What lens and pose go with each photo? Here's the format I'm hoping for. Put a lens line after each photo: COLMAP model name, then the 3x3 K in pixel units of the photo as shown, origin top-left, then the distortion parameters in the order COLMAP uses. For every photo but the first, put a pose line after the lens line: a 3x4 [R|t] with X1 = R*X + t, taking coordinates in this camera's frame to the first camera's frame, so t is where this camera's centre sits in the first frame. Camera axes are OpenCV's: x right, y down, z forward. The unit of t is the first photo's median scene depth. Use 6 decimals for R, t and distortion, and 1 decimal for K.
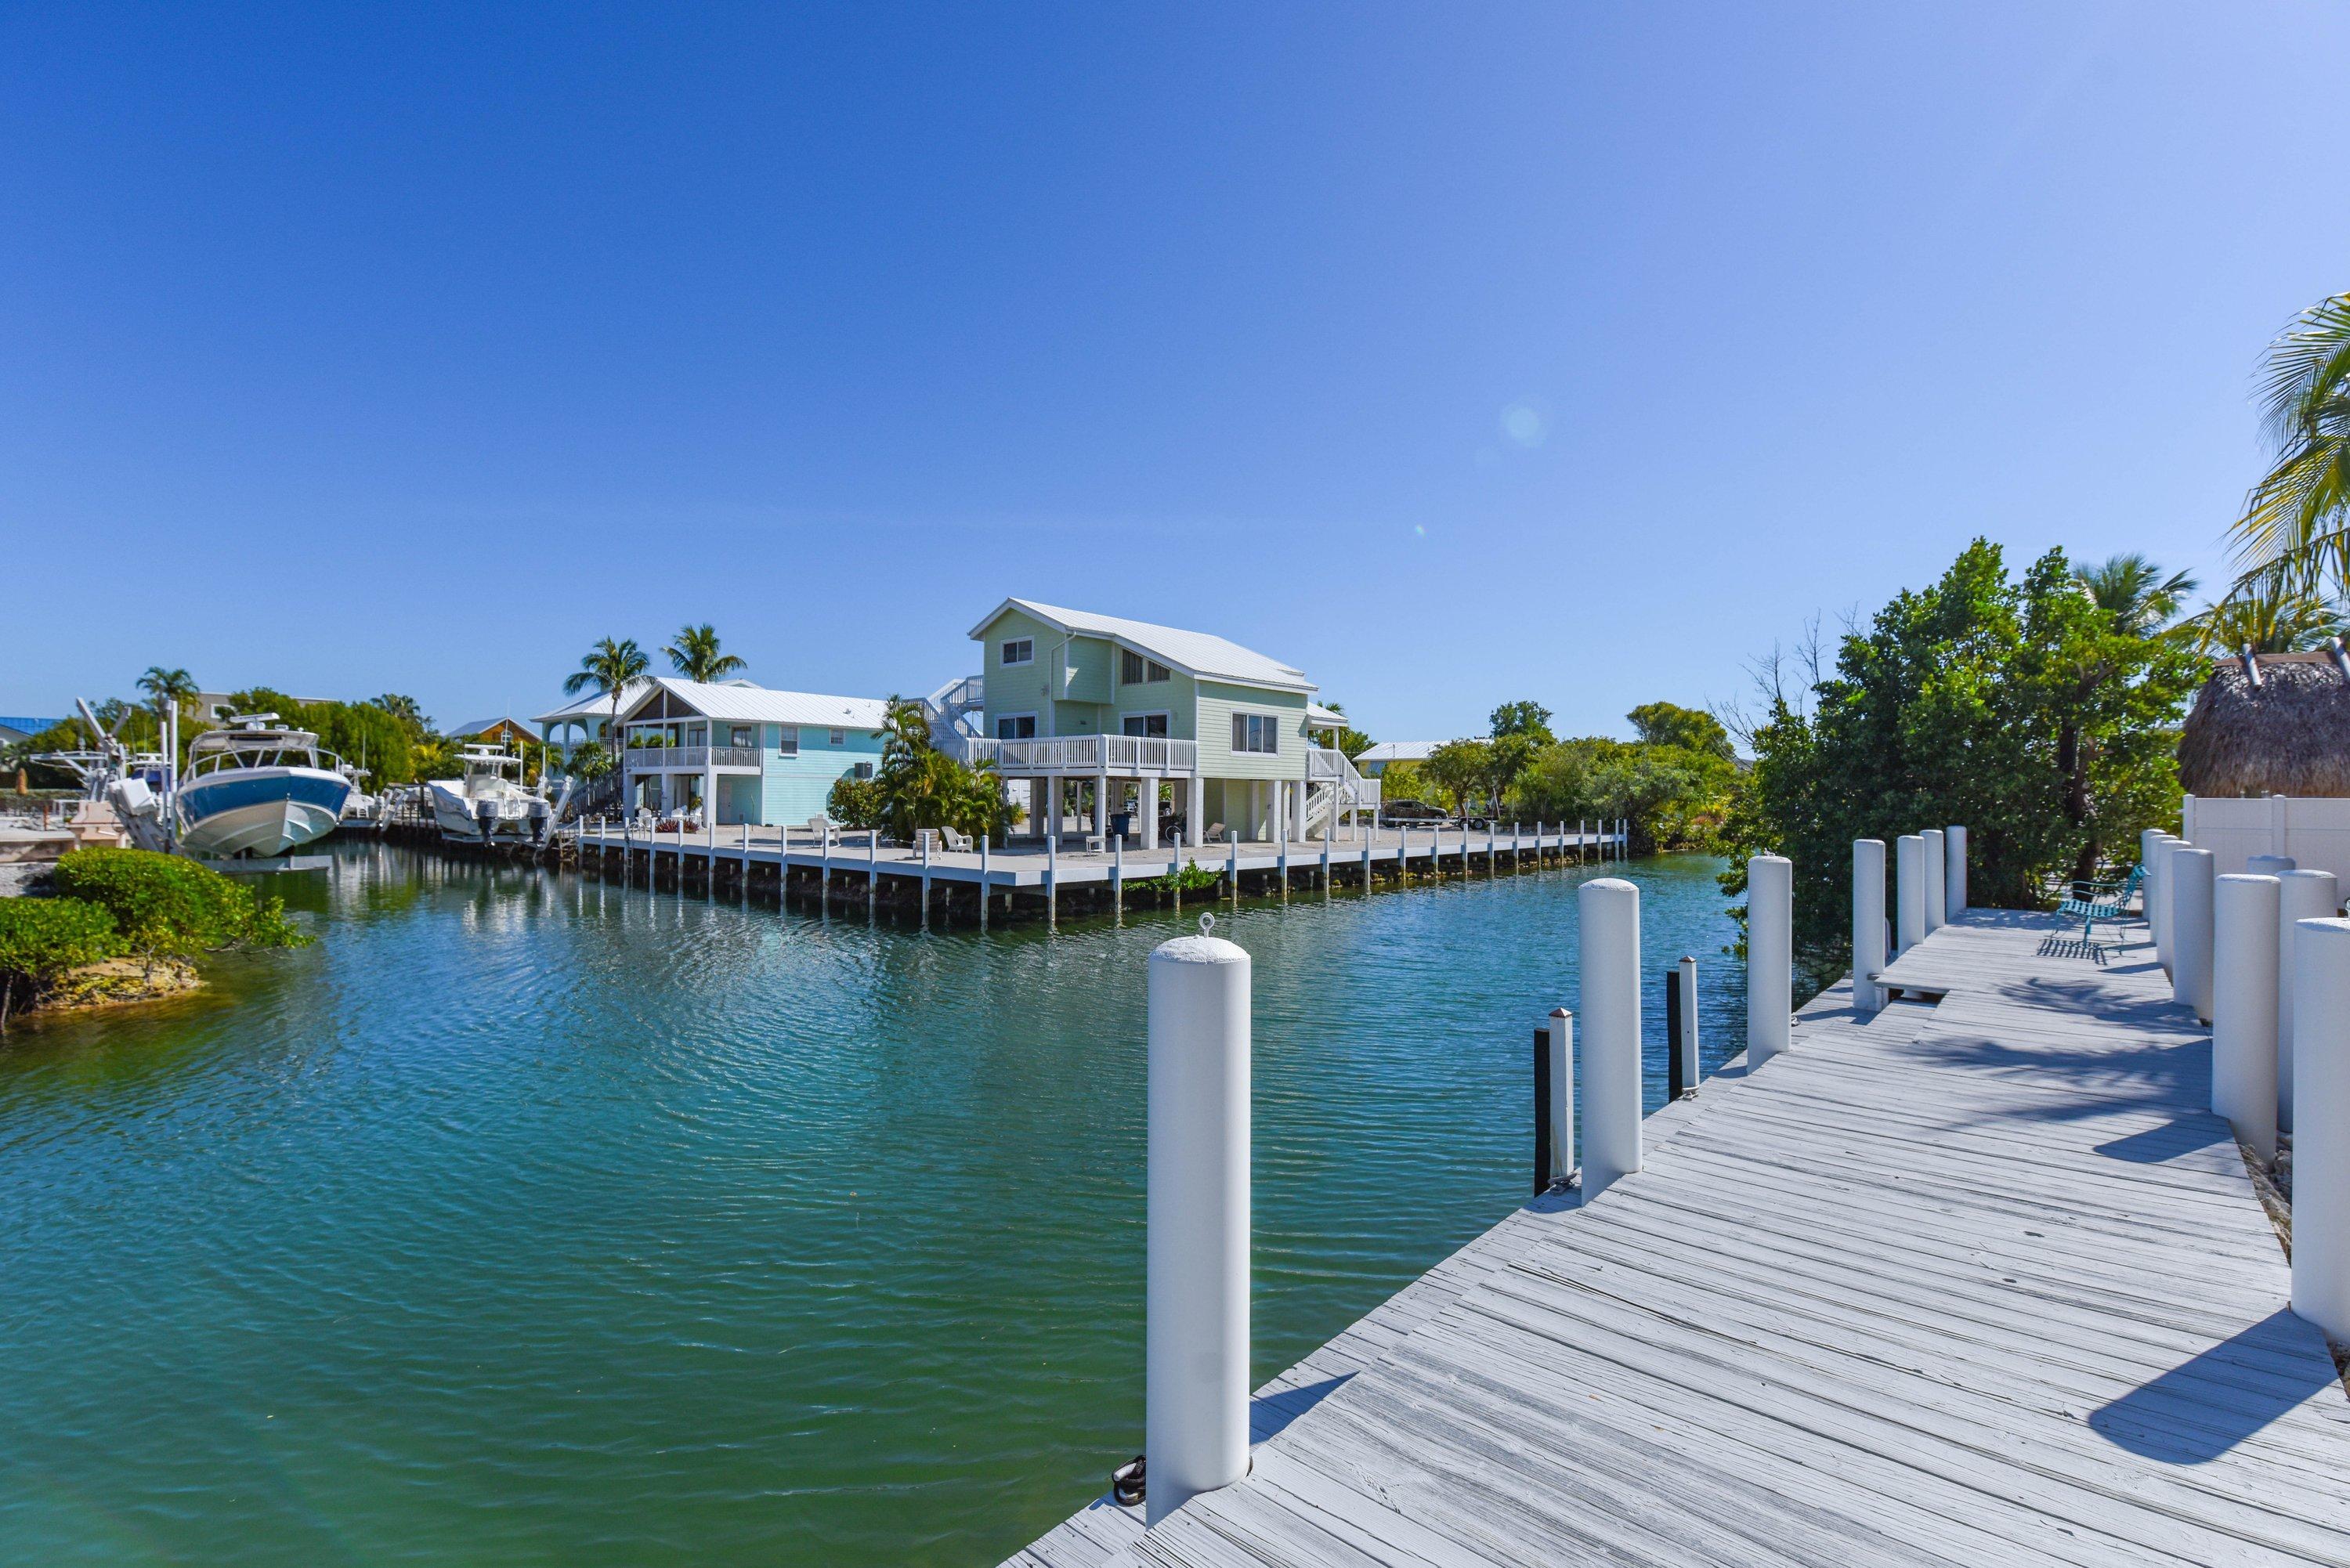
lens RADIAL K [[1030.7, 0, 1174.0], [0, 1030.7, 779.8], [0, 0, 1]] dist [-0.002280, -0.000494]
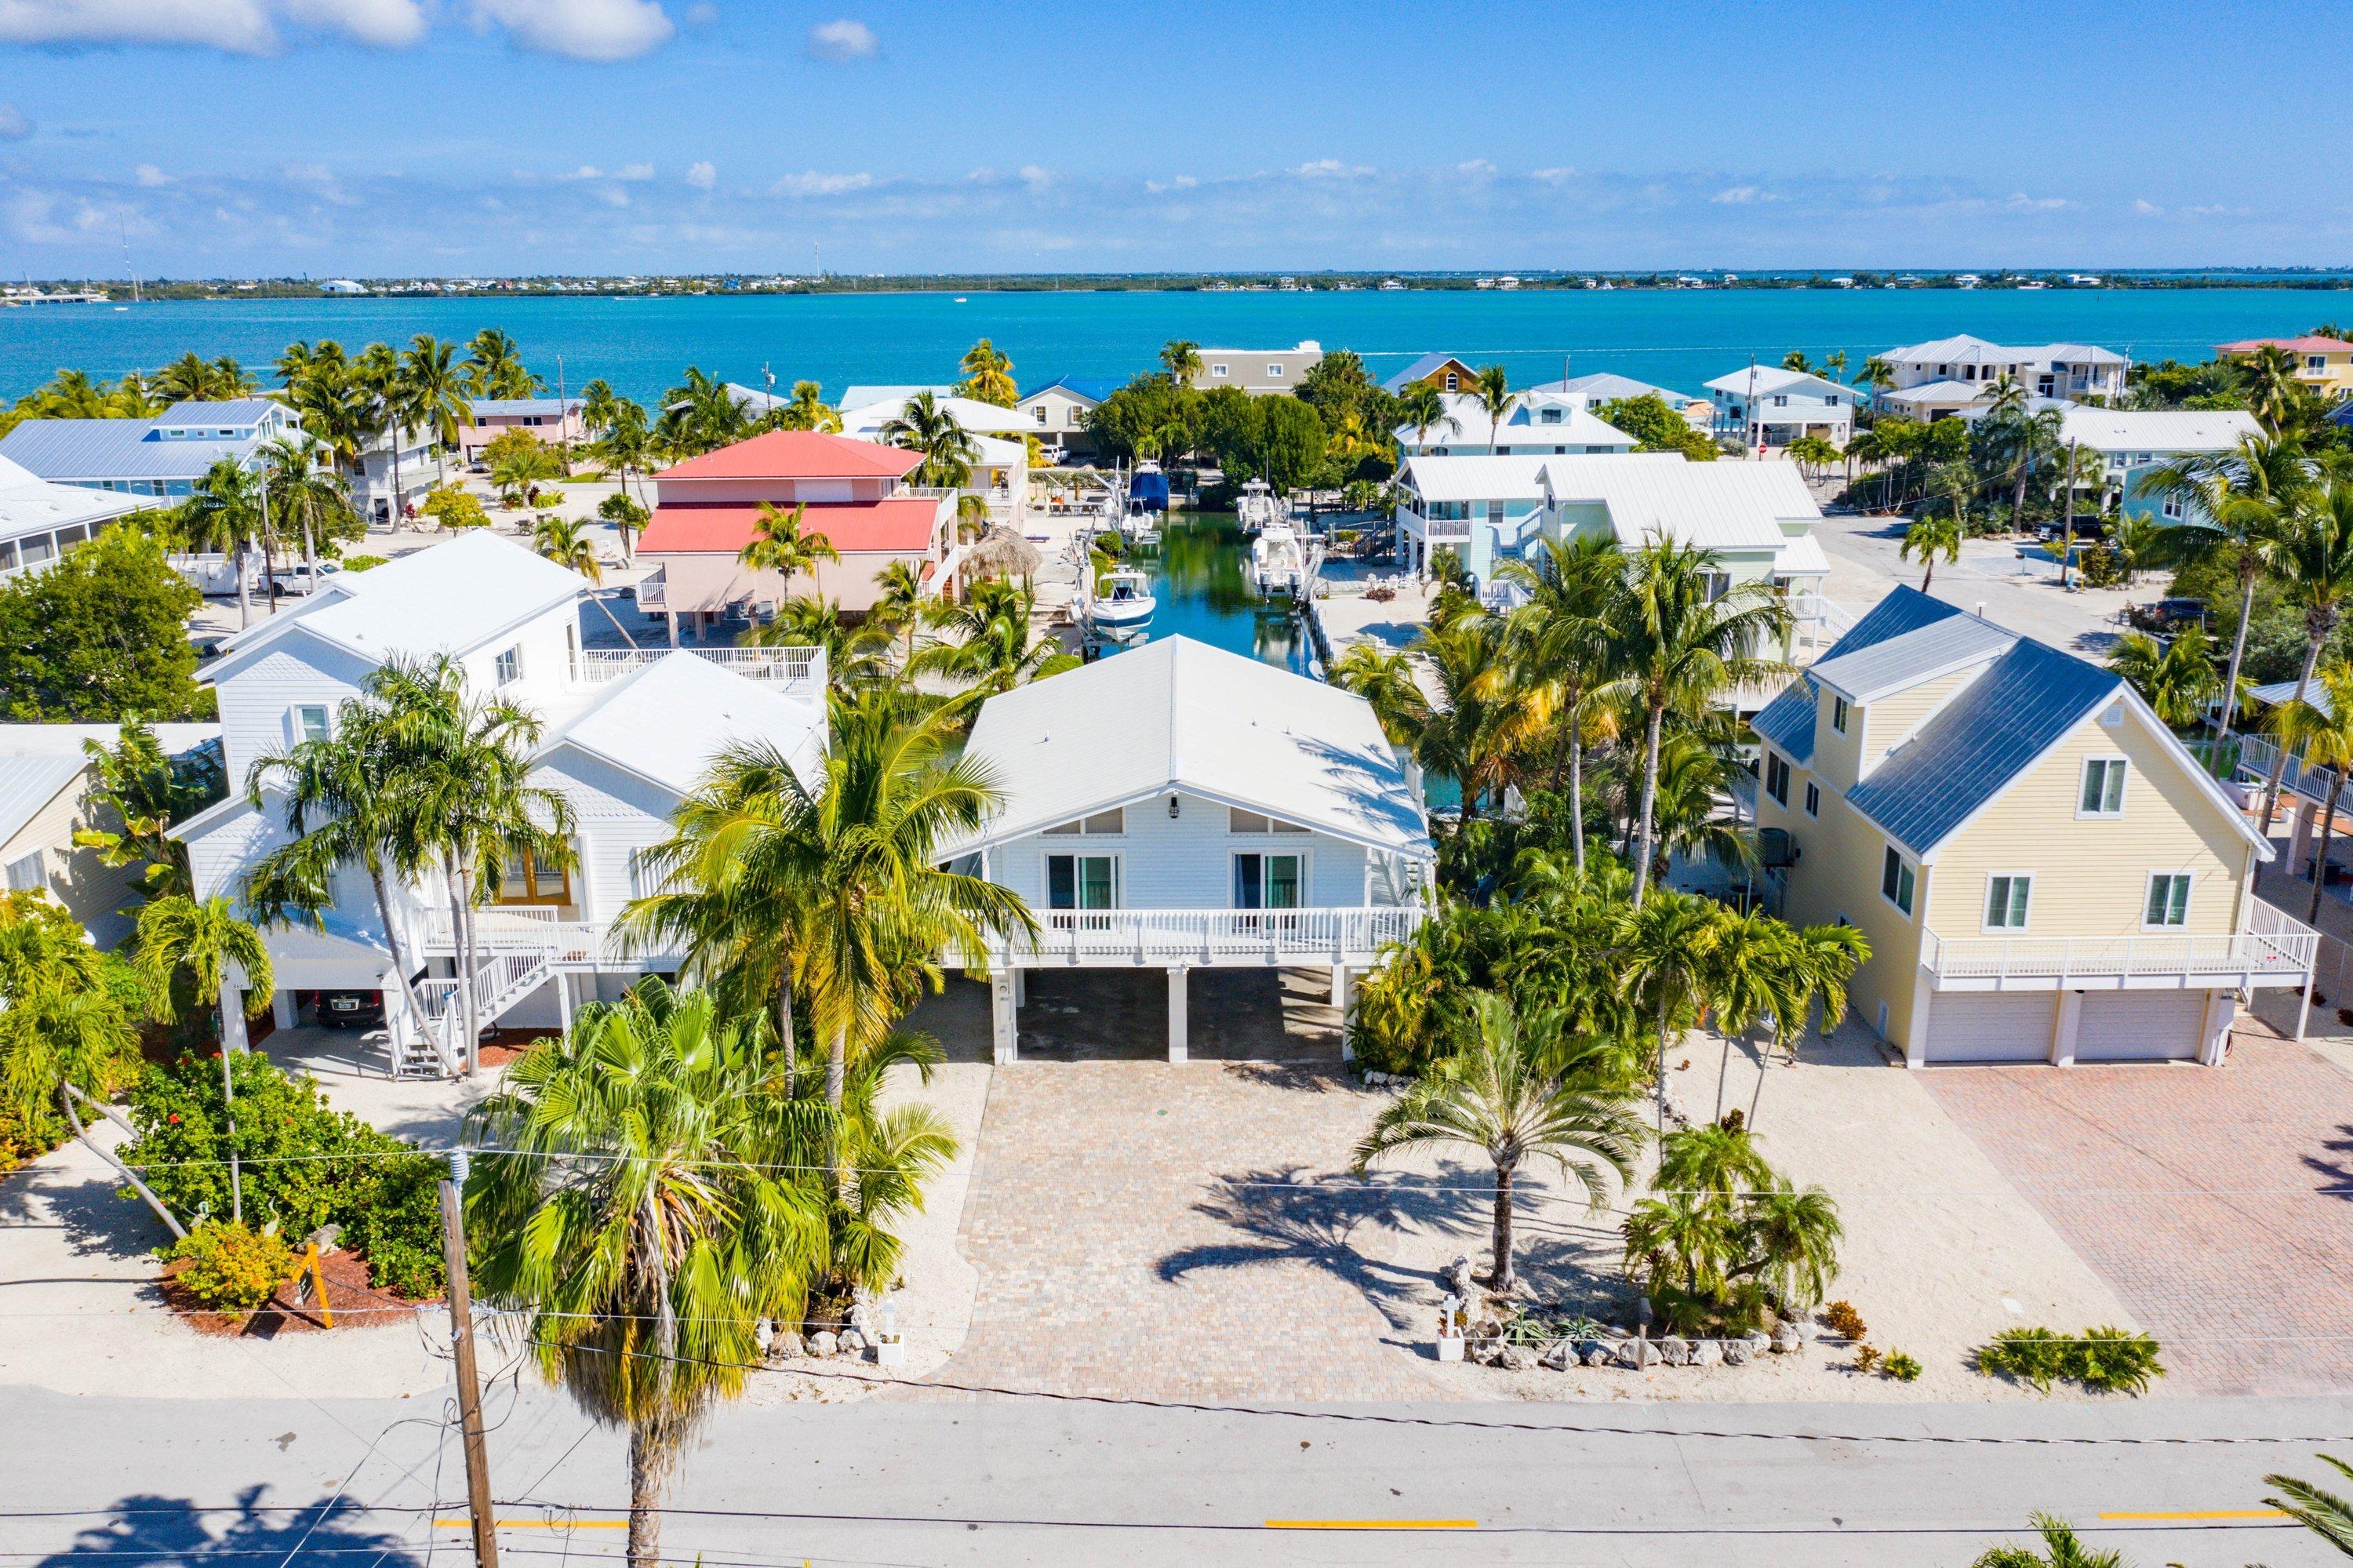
lens RADIAL K [[1839.4, 0, 1163.9], [0, 1839.4, 739.2], [0, 0, 1]] dist [-0.009783, -0.003988]
pose [[0.667125, 0.170334, -0.725211, 1.255667], [0.024727, 0.967908, 0.250084, -0.428631], [0.744535, -0.184770, 0.641504, -0.907575]]
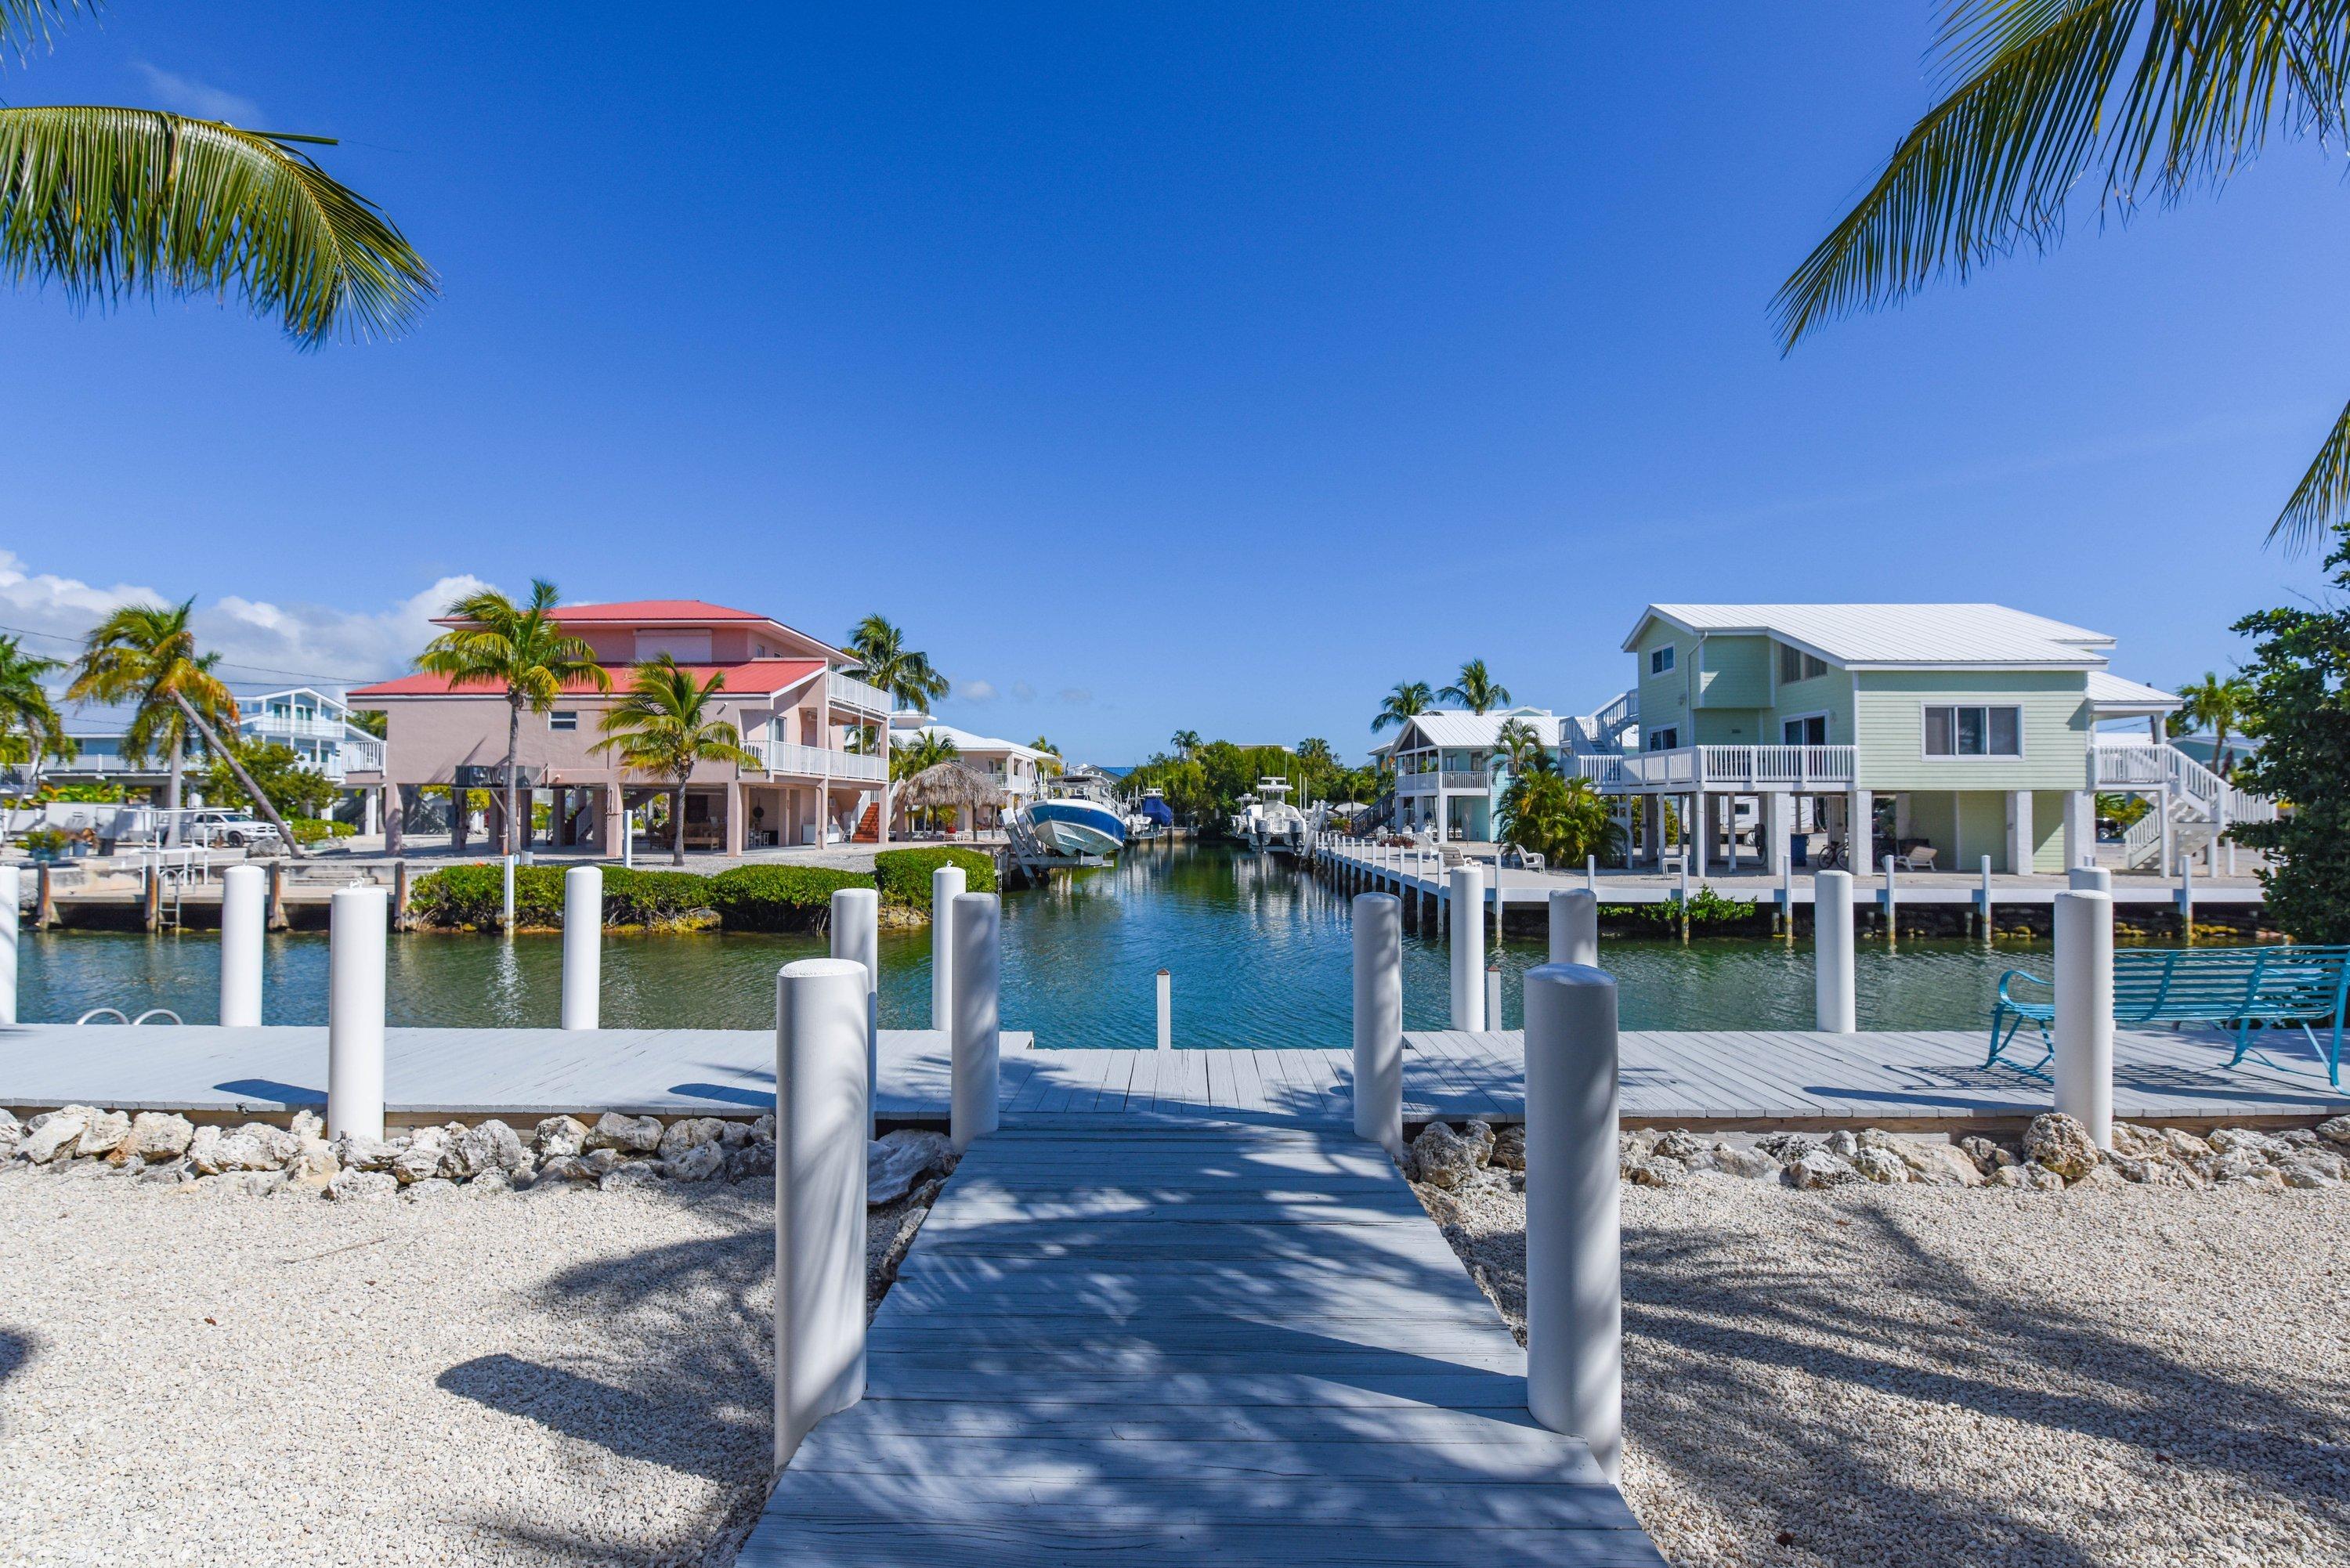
lens RADIAL K [[1010.8, 0, 1183.1], [0, 1010.8, 785.9], [0, 0, 1]] dist [0.000586, -0.010420]
pose [[0.659173, -0.026239, -0.751534, 0.247995], [0.017254, 0.999656, -0.019768, 0.000814], [0.751794, 0.000063, 0.659399, 0.065529]]
